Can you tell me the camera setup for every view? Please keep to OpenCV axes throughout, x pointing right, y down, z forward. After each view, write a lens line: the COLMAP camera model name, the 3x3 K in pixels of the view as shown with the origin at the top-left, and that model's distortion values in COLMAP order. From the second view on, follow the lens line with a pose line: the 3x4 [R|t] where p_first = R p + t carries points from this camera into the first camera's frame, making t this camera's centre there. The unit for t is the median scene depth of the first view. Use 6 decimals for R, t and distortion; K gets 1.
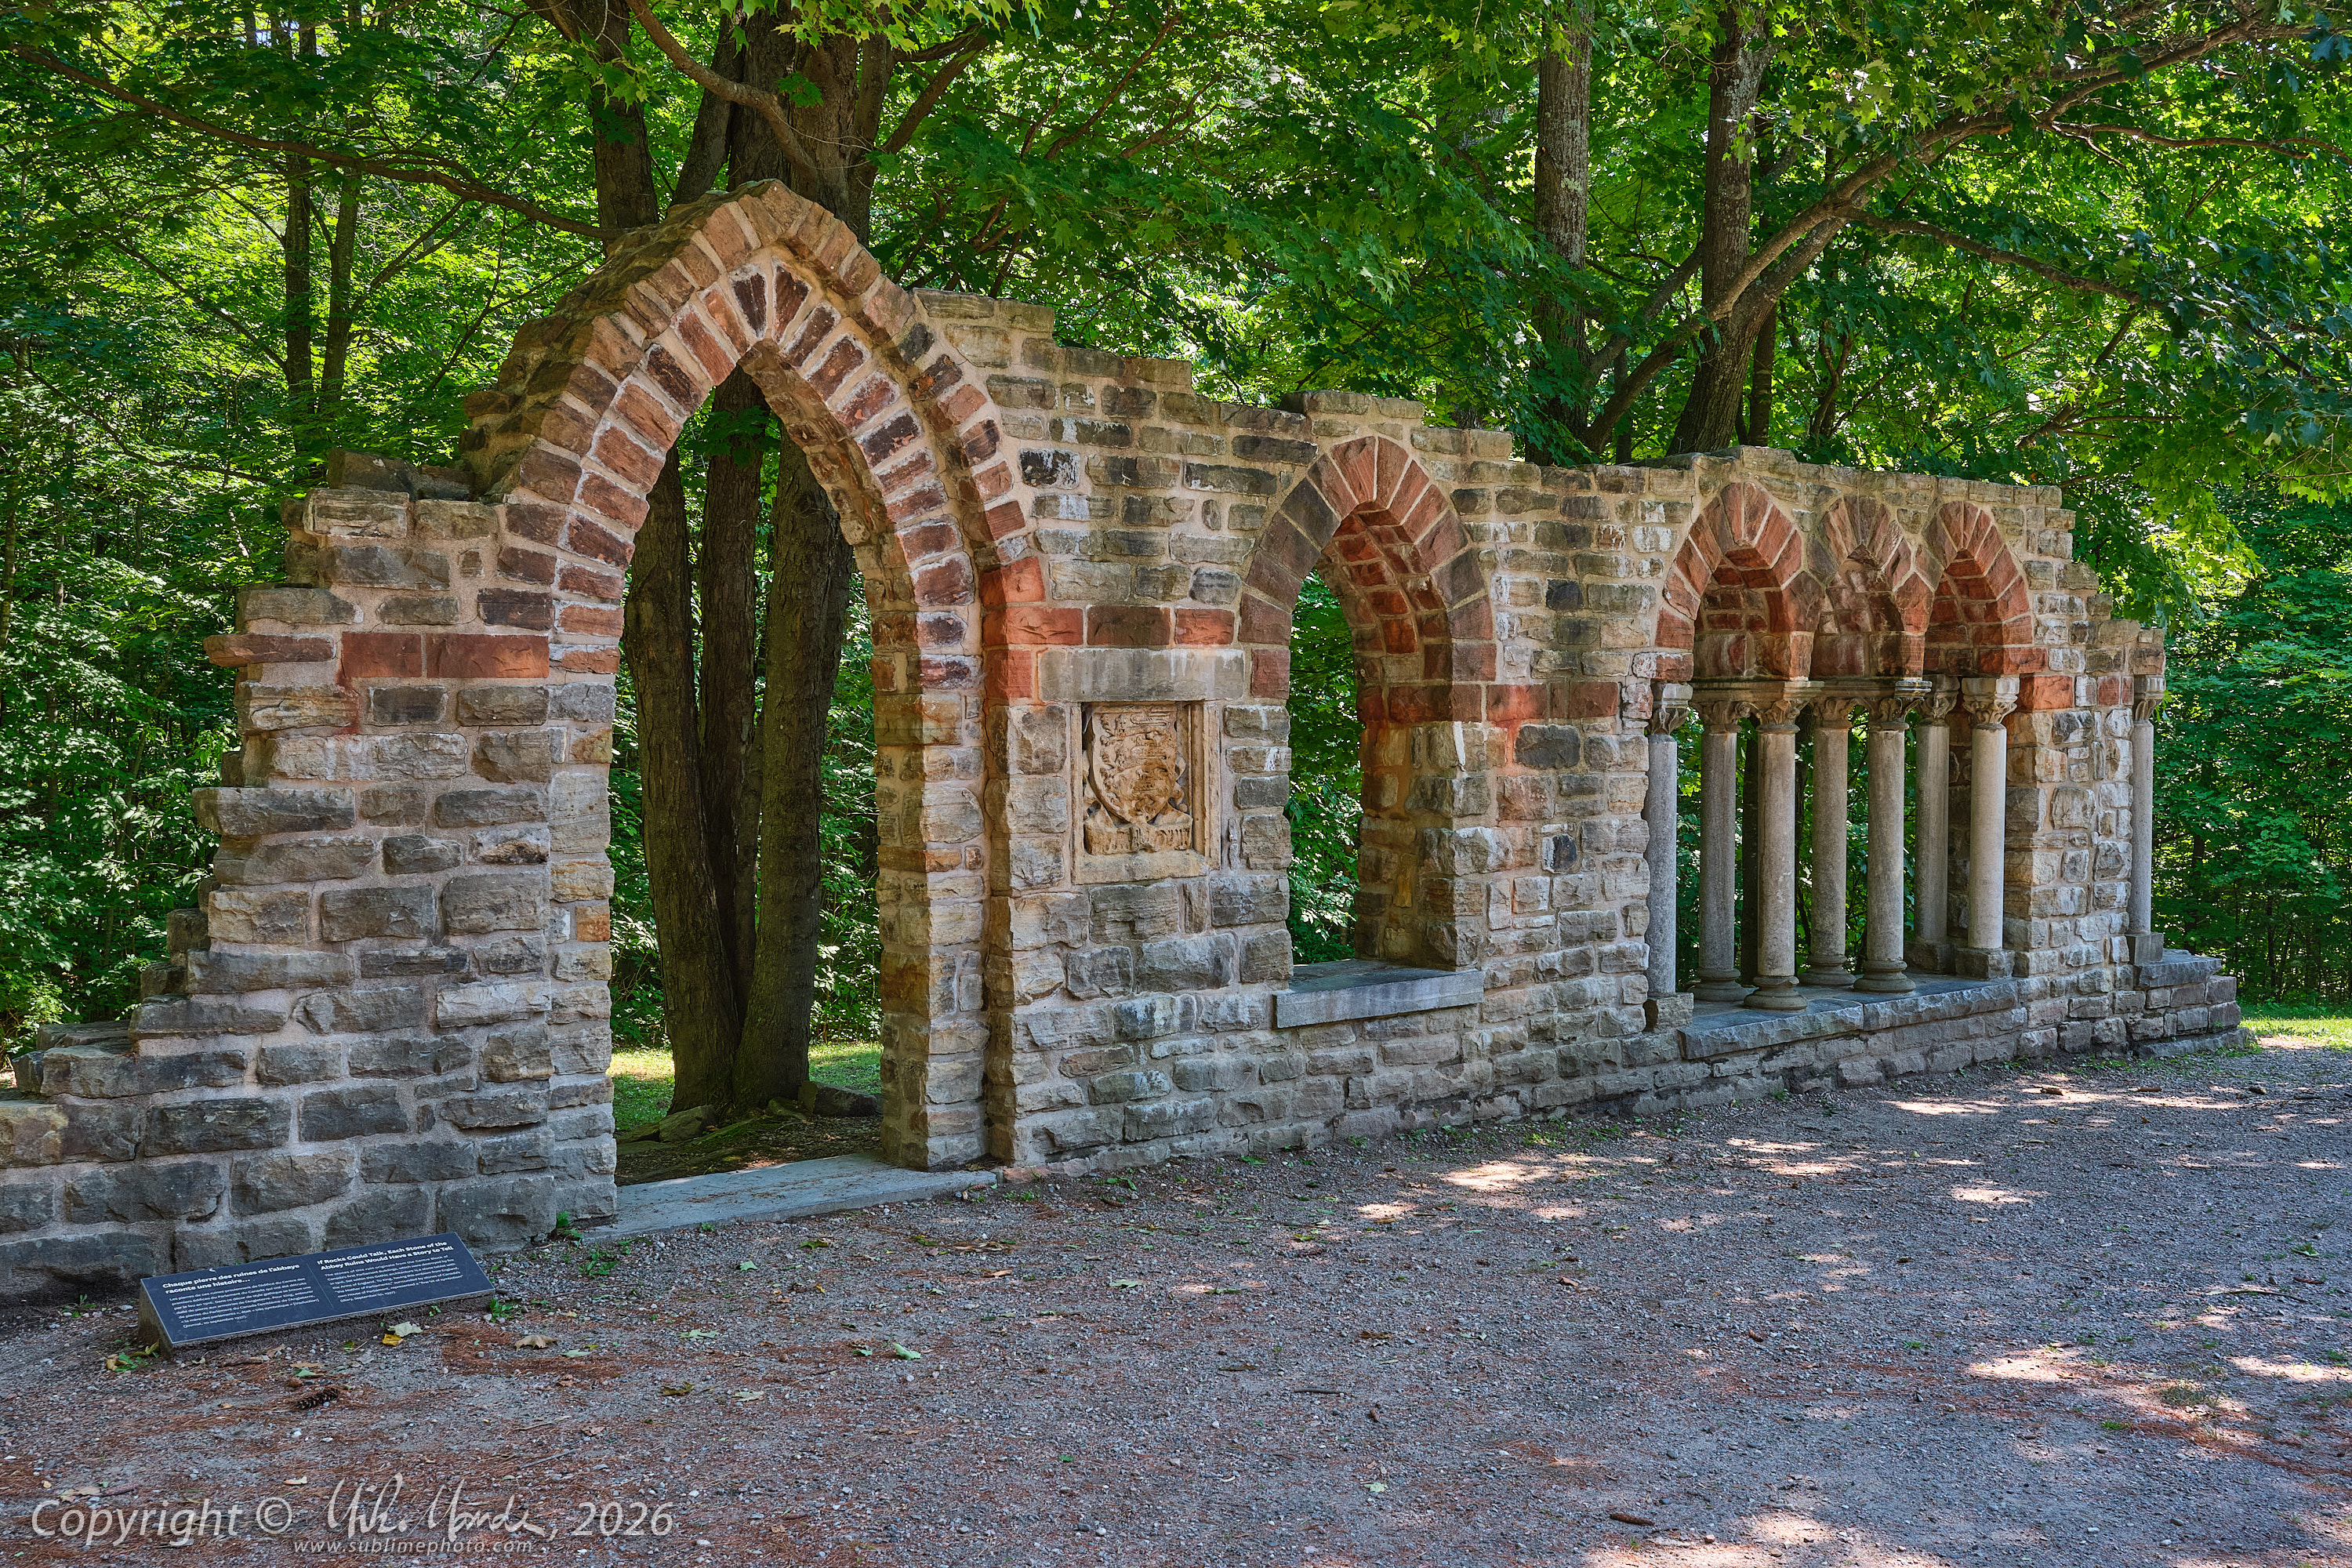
lens RADIAL K [[2338.6, 0, 1175.8], [0, 2338.6, 804.1], [0, 0, 1]] dist [-0.006991, 0.000000]
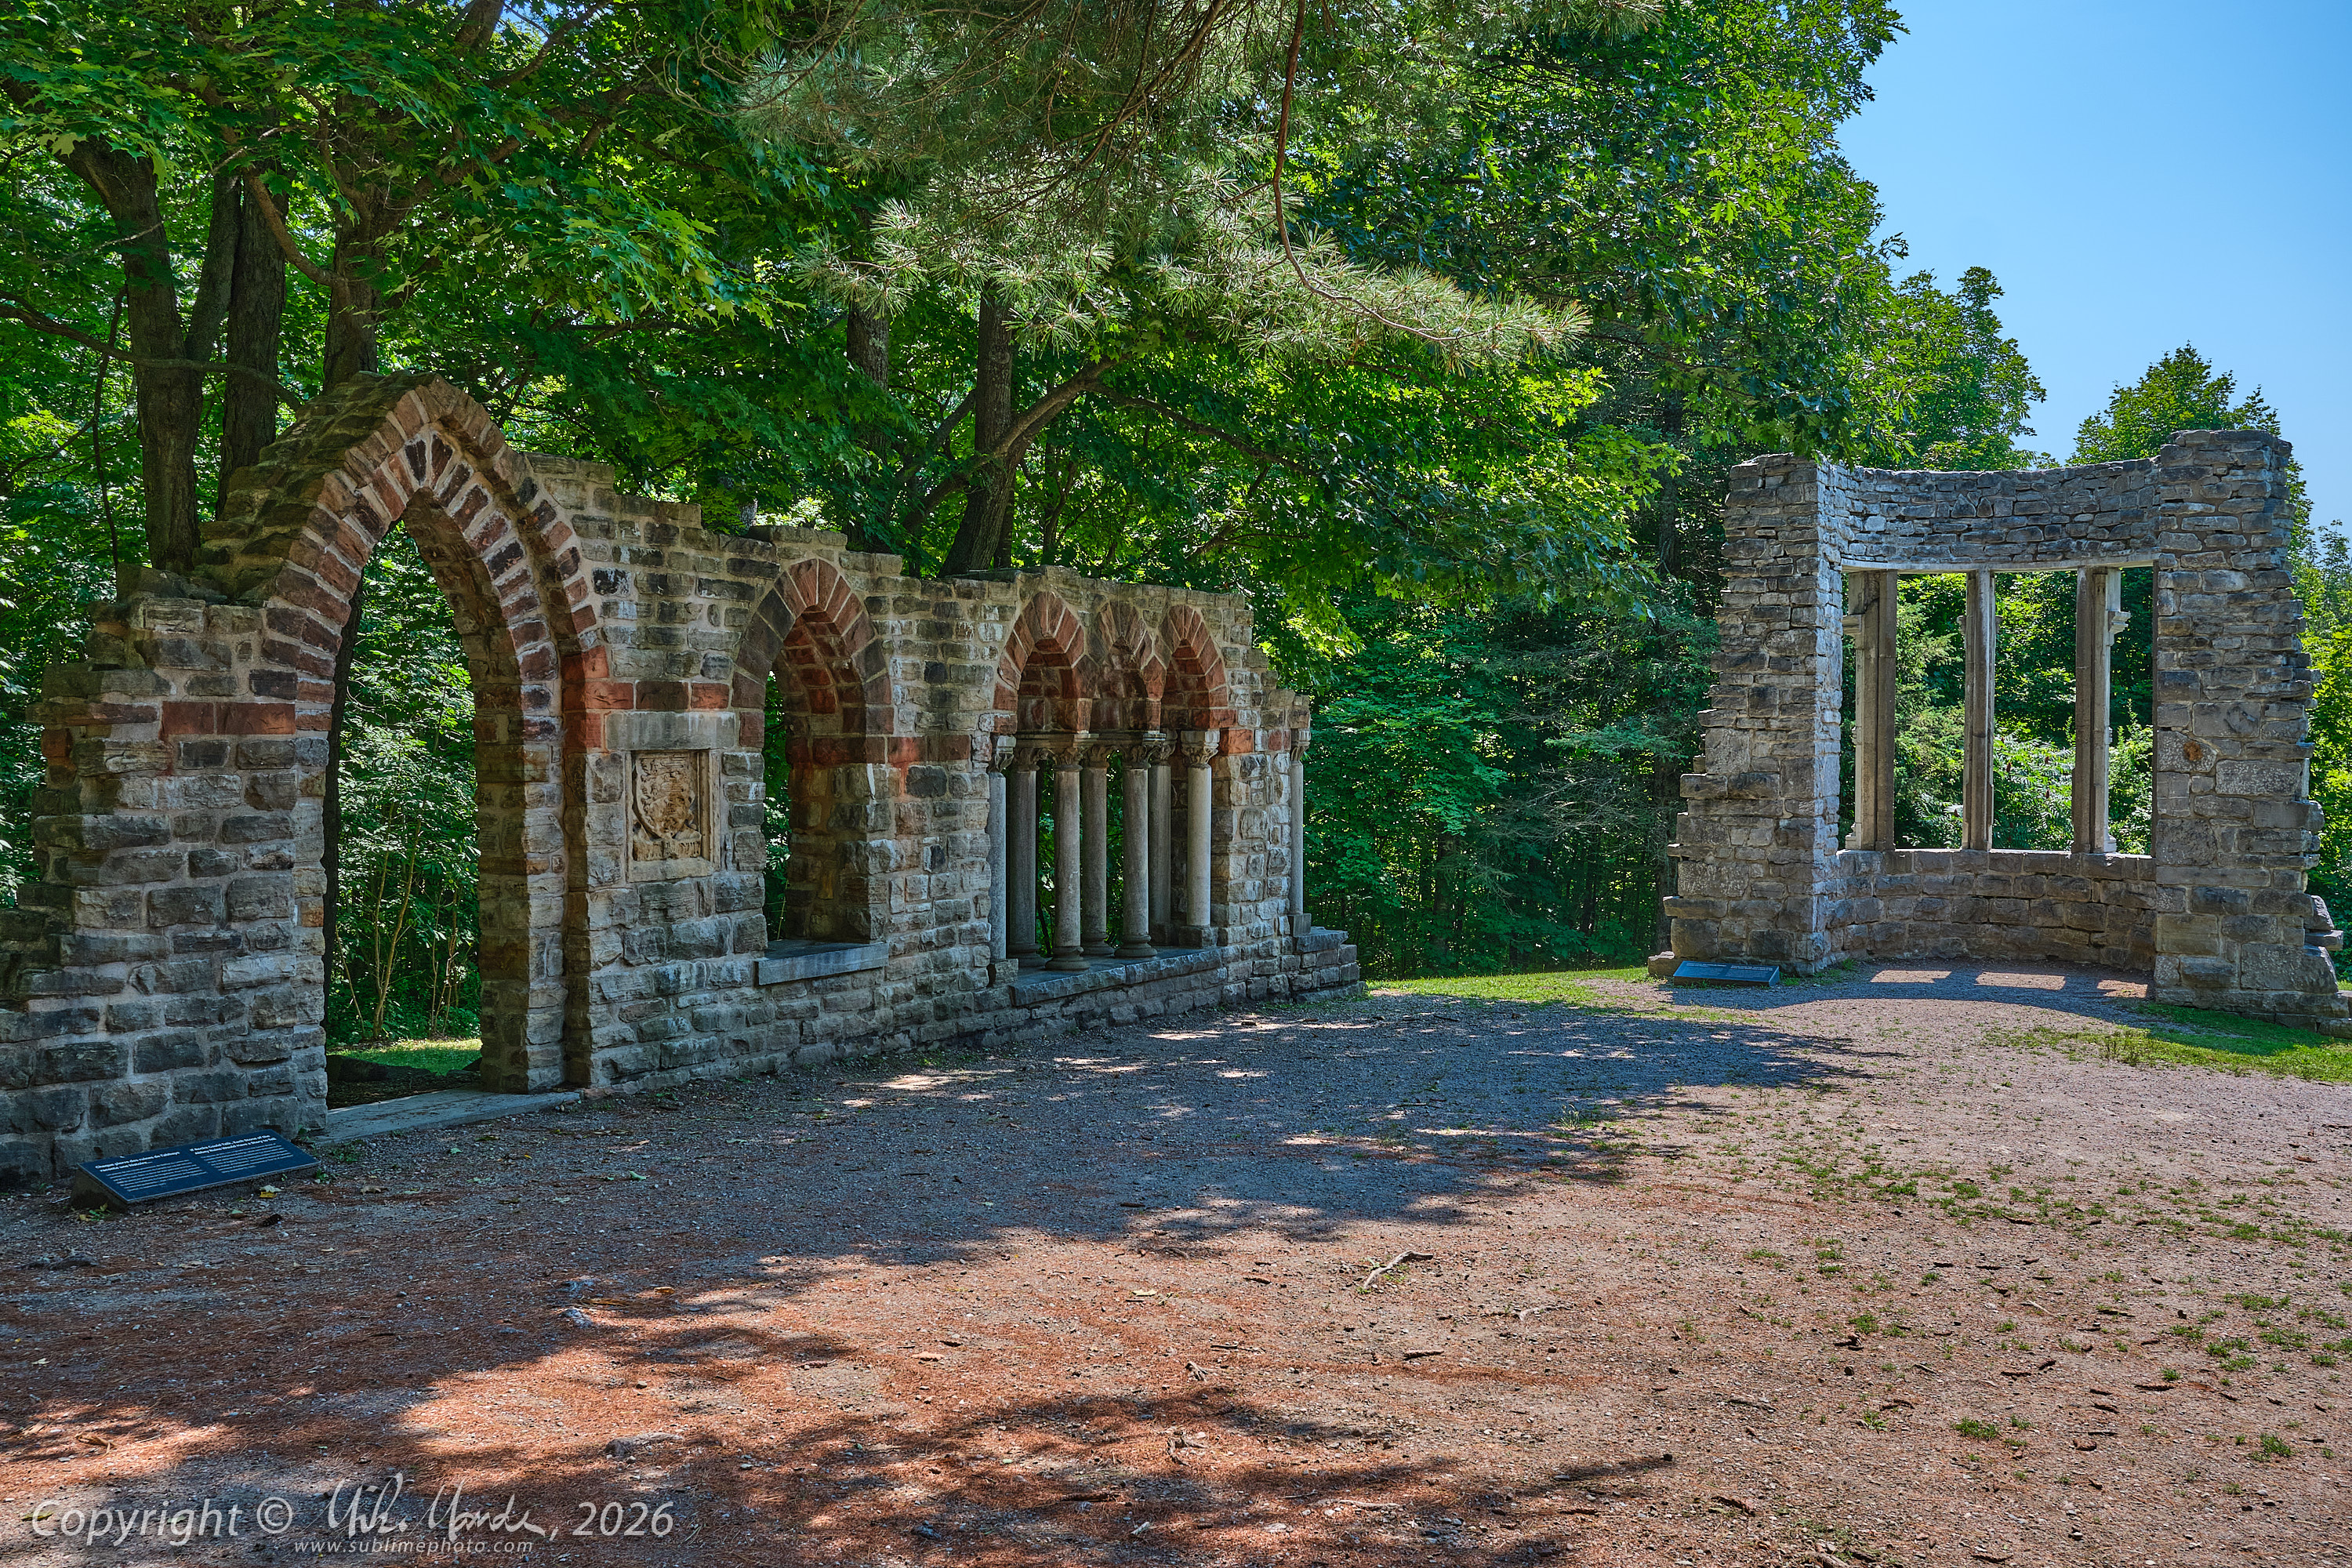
lens RADIAL K [[2338.6, 0, 1258.5], [0, 2338.6, 811.7], [0, 0, 1]] dist [-0.006991, 0.000000]
pose [[0.916503, -0.008207, 0.399945, -0.222046], [0.012491, 0.999889, -0.008107, 0.007333], [-0.399834, 0.012426, 0.916503, -0.362615]]
